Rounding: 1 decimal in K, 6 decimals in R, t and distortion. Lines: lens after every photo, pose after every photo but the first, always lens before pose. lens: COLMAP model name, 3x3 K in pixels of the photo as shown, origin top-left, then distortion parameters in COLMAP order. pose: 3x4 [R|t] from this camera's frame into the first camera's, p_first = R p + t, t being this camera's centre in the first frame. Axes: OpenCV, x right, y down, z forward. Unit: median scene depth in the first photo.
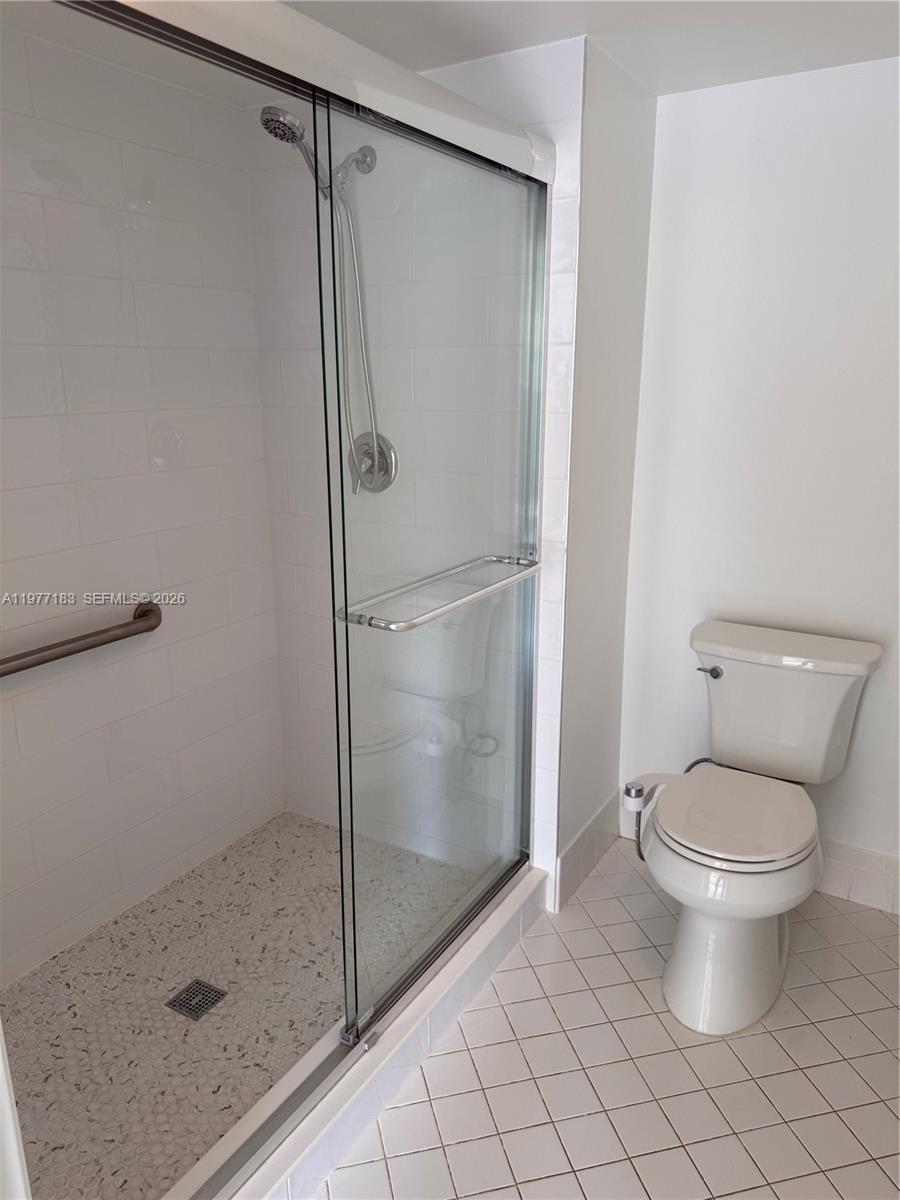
lens RADIAL K [[840.2, 0, 455.3], [0, 840.2, 598.1], [0, 0, 1]] dist [0.047675, -0.094211]
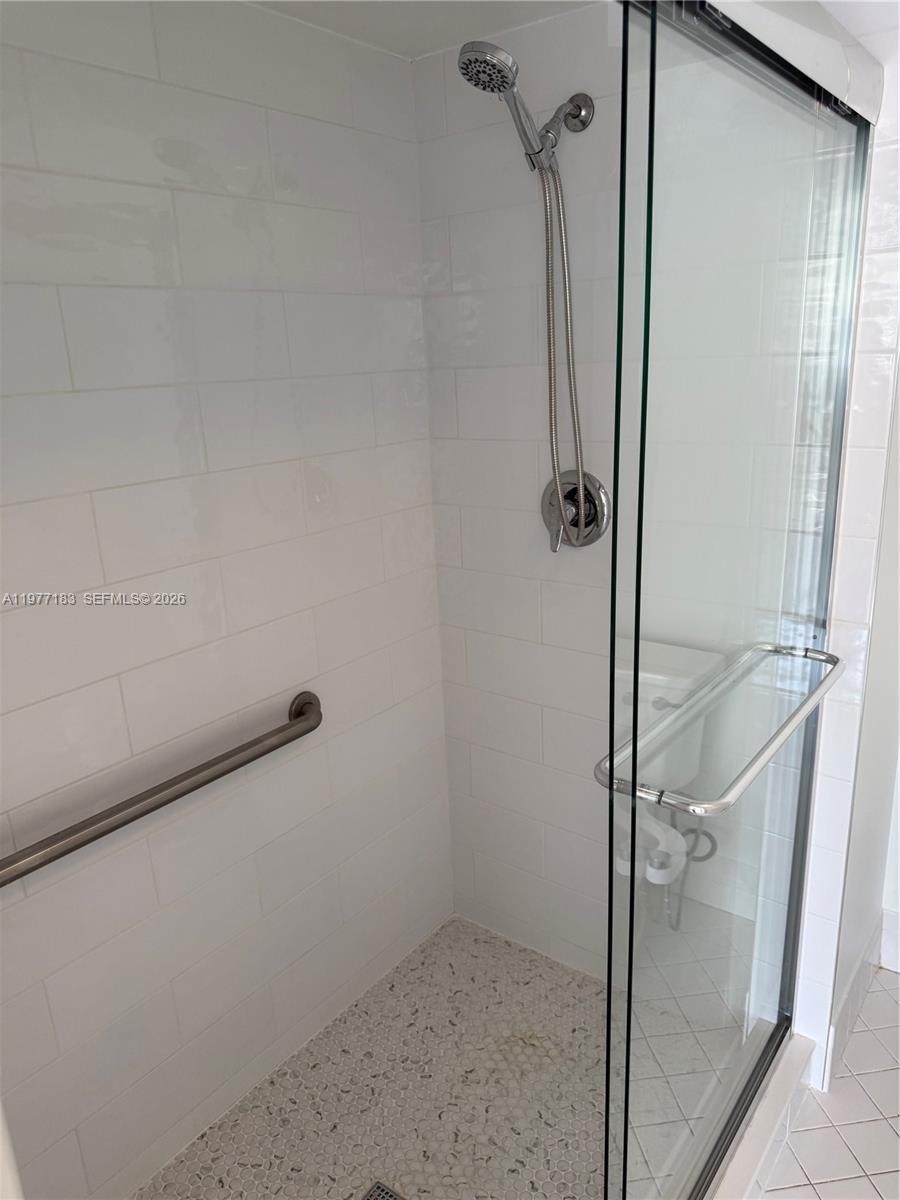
lens RADIAL K [[844.0, 0, 453.5], [0, 844.0, 605.4], [0, 0, 1]] dist [0.054370, -0.082722]
pose [[0.992469, -0.011769, -0.121928, -0.123665], [0.014241, 0.999710, 0.019420, -0.093897], [0.121664, -0.021010, 0.992349, 0.216555]]
